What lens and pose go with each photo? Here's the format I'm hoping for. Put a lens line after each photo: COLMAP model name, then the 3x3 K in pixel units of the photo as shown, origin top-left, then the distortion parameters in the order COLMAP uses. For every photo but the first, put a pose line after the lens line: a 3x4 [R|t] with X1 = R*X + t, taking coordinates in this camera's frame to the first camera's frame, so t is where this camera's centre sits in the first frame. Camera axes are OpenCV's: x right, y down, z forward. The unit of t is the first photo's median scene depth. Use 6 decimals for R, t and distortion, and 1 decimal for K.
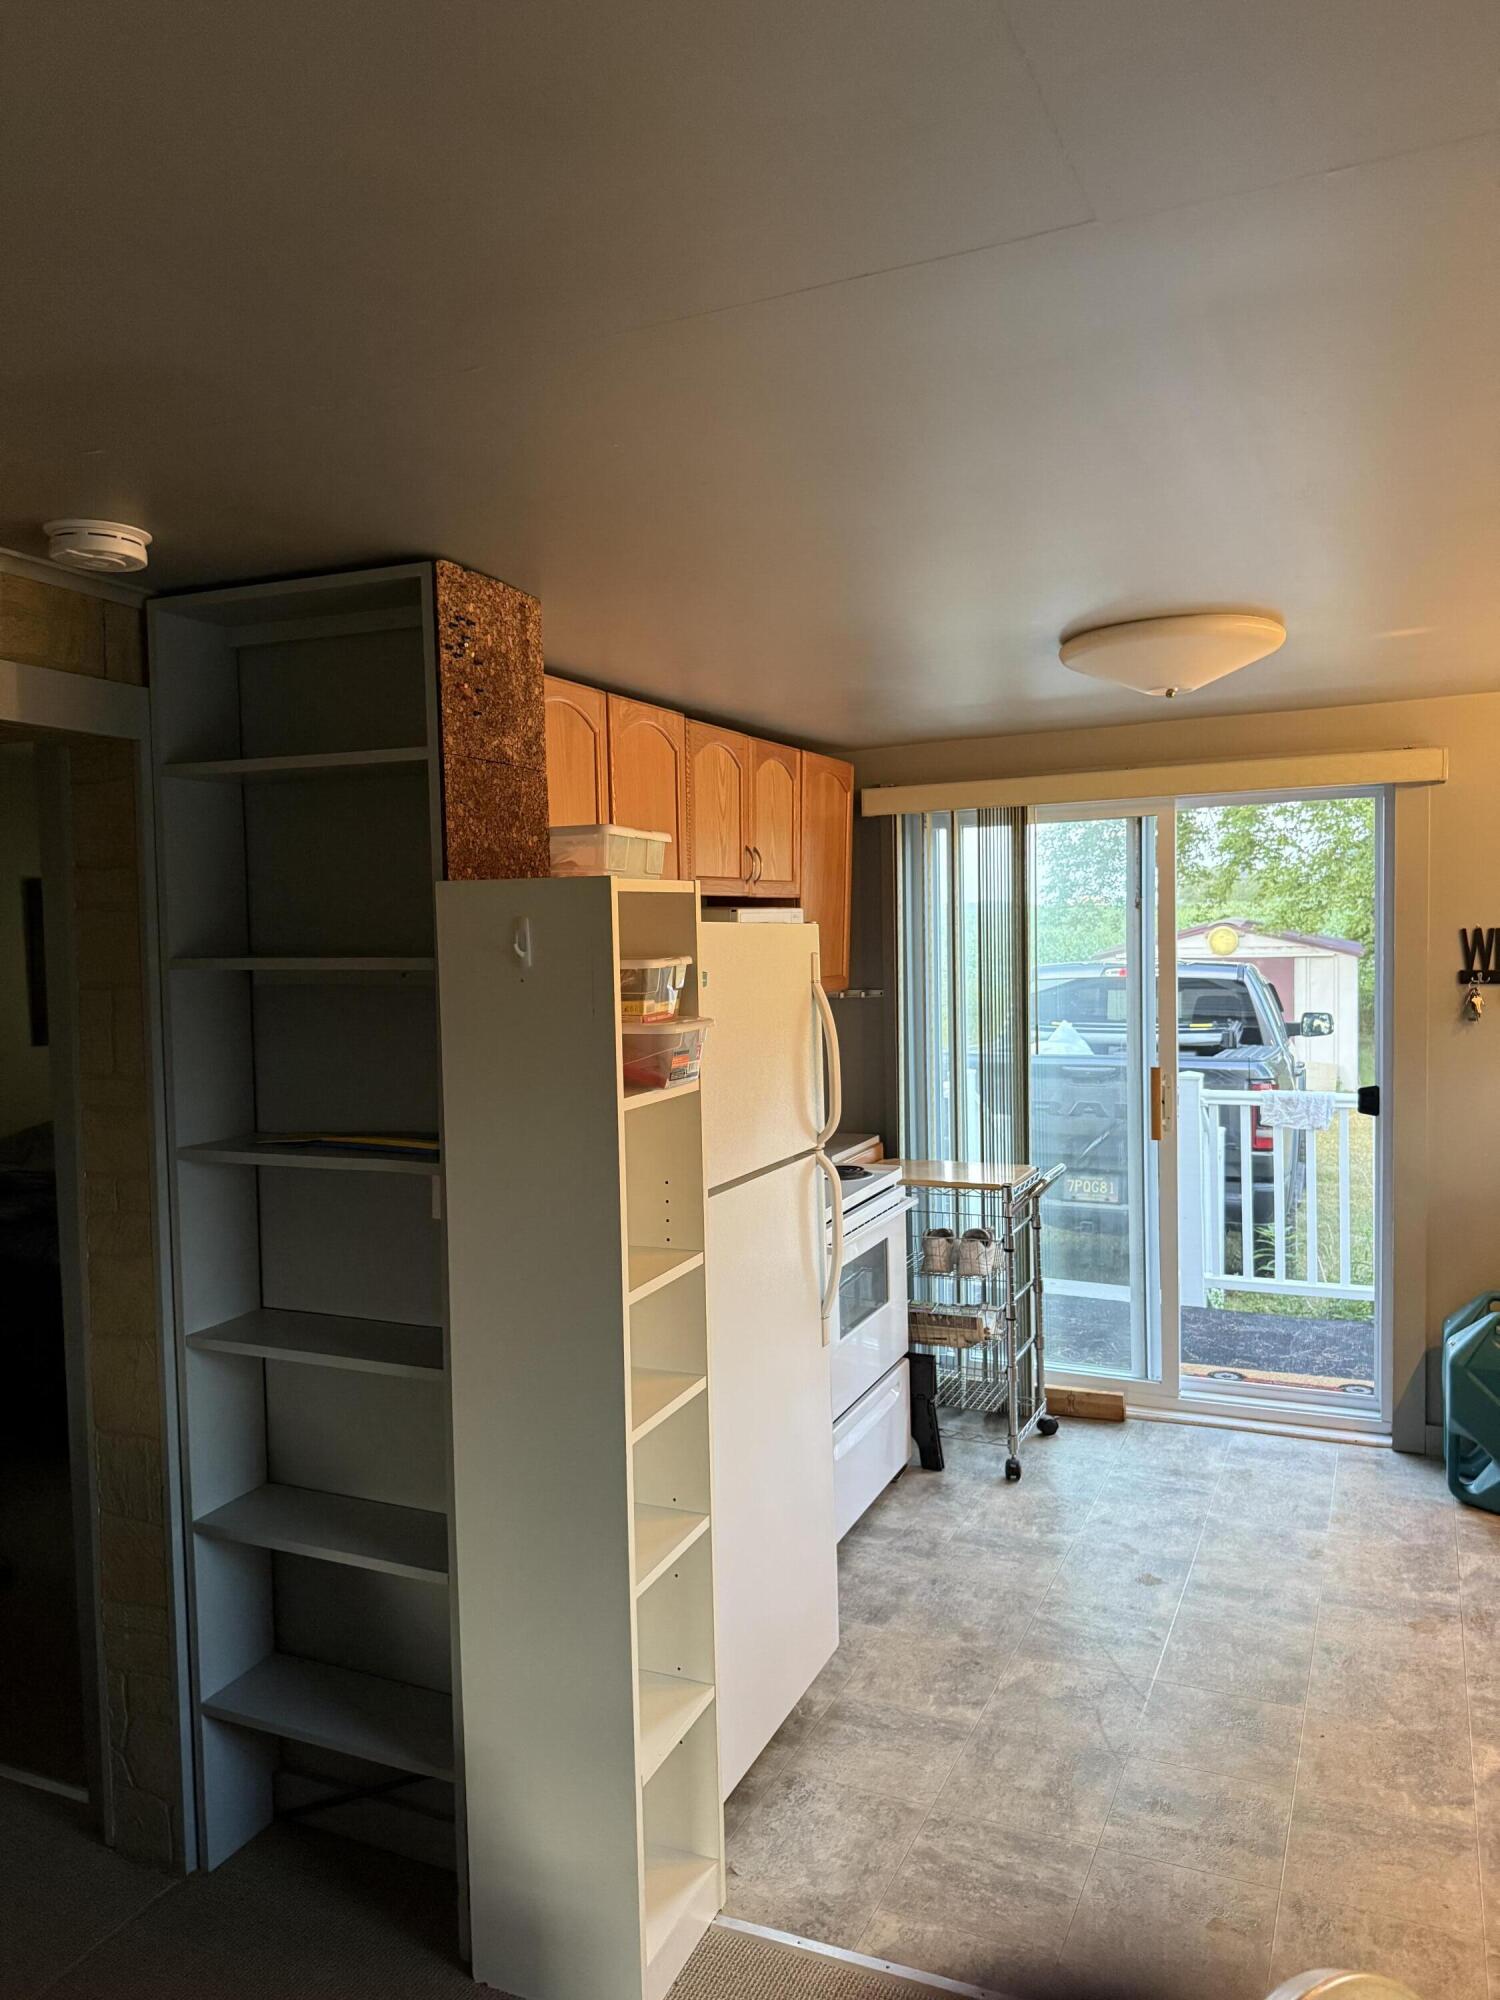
lens RADIAL K [[1408.7, 0, 752.7], [0, 1408.7, 999.1], [0, 0, 1]] dist [-0.002209, -0.000368]
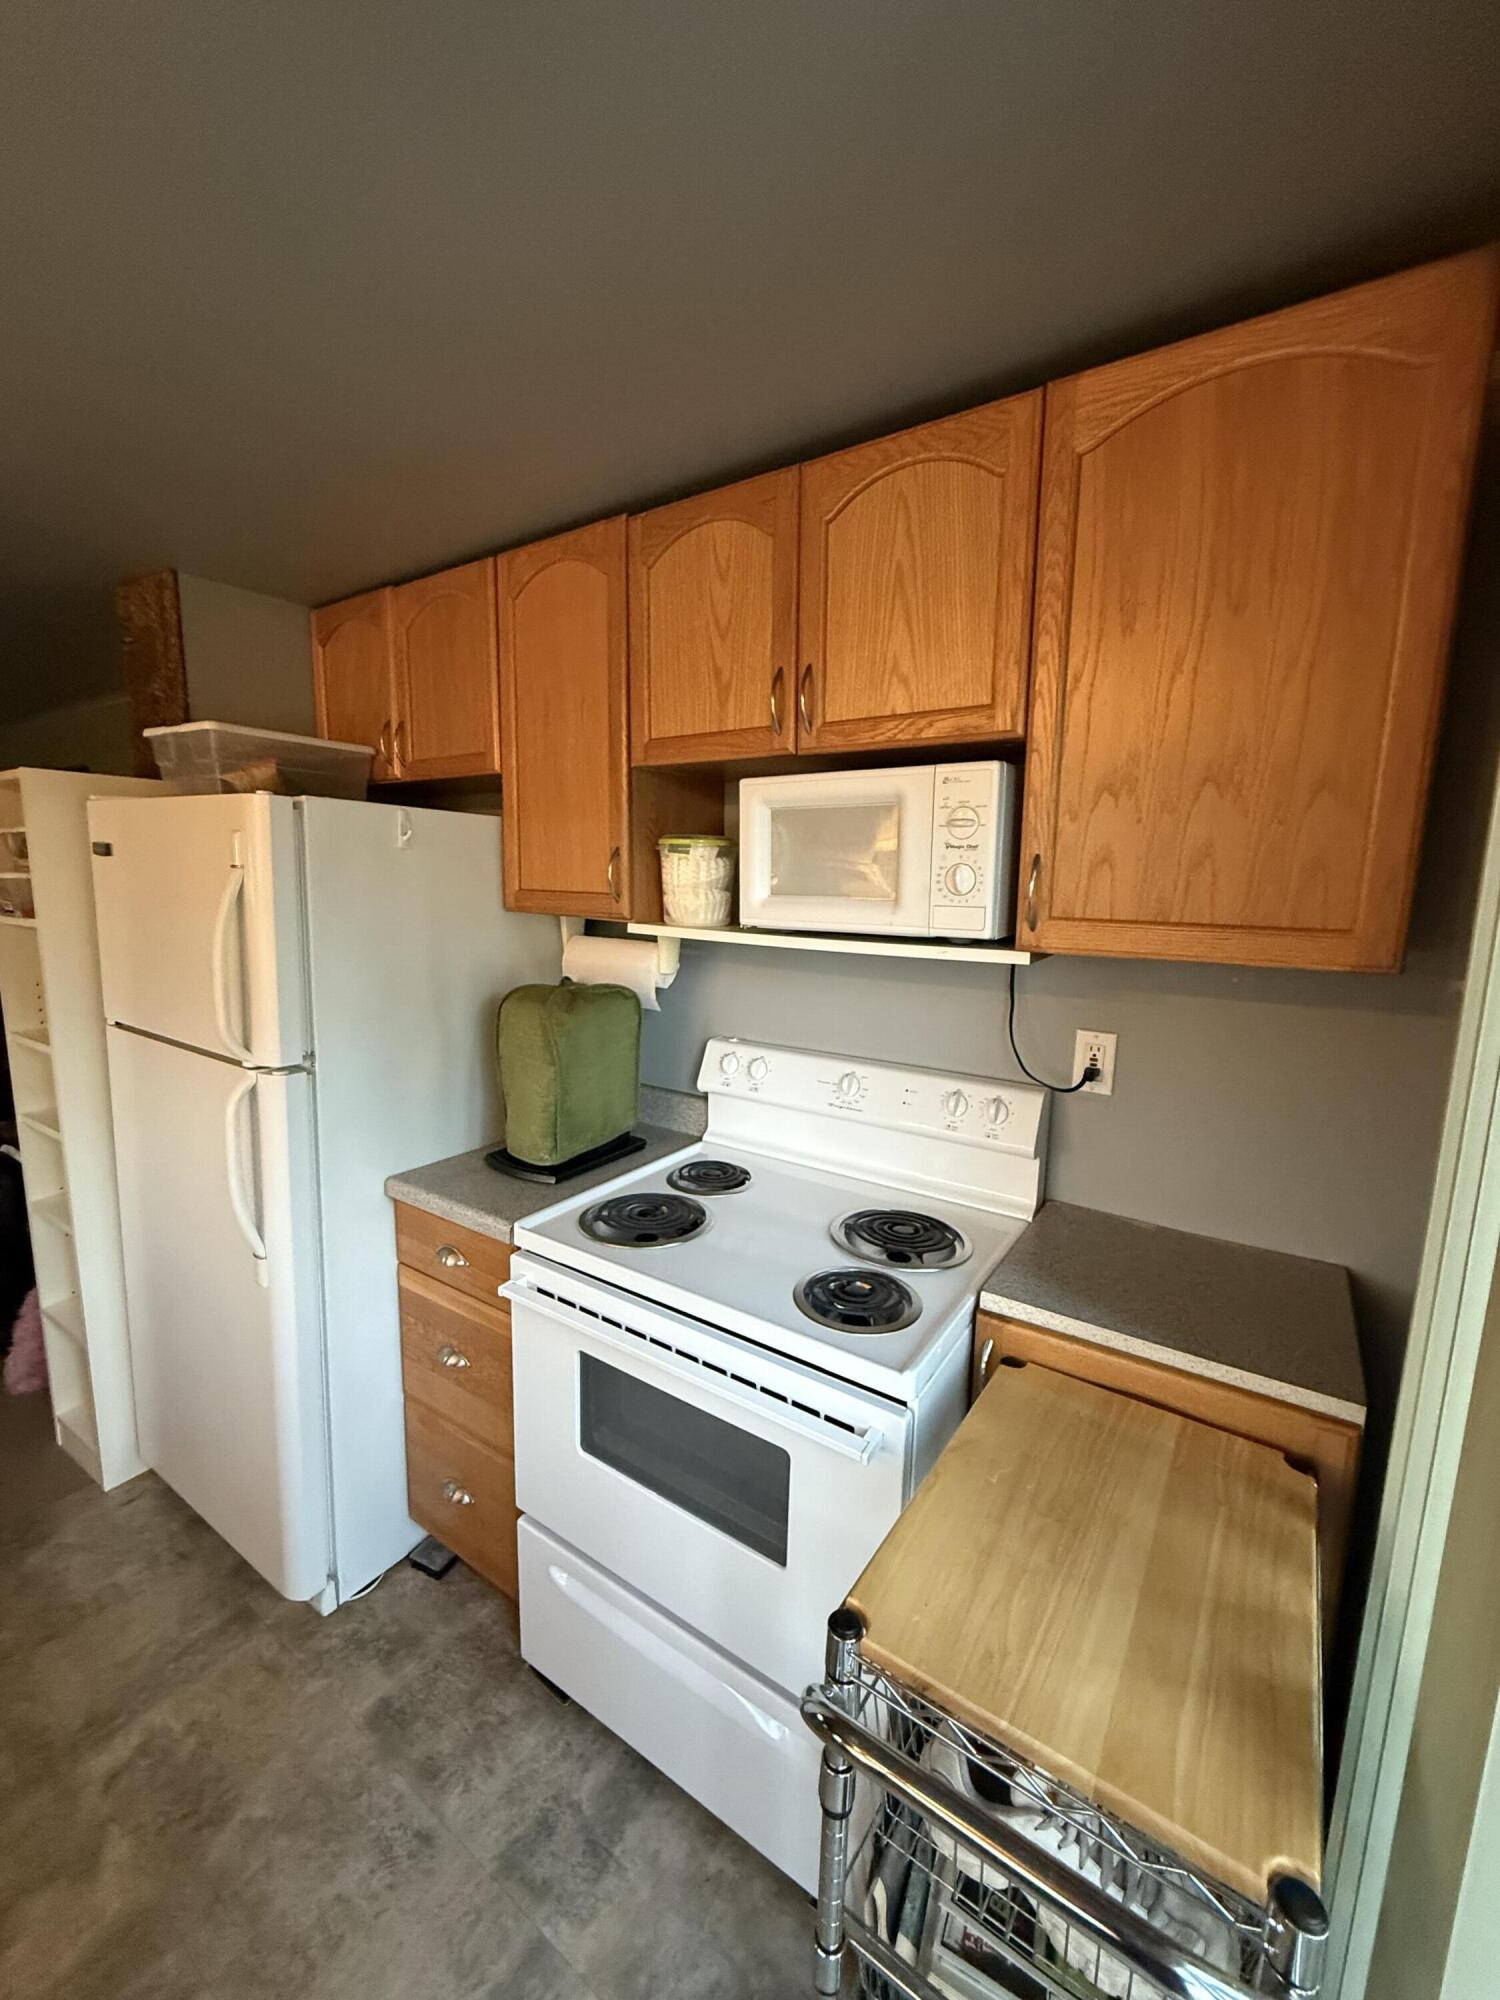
lens RADIAL K [[804.0, 0, 755.3], [0, 804.0, 997.1], [0, 0, 1]] dist [0.001105, 0.000081]
pose [[-0.176707, 0.158784, -0.971371, 0.399184], [-0.067029, 0.982669, 0.172824, -0.031557], [0.981978, 0.095650, -0.163001, 1.185438]]
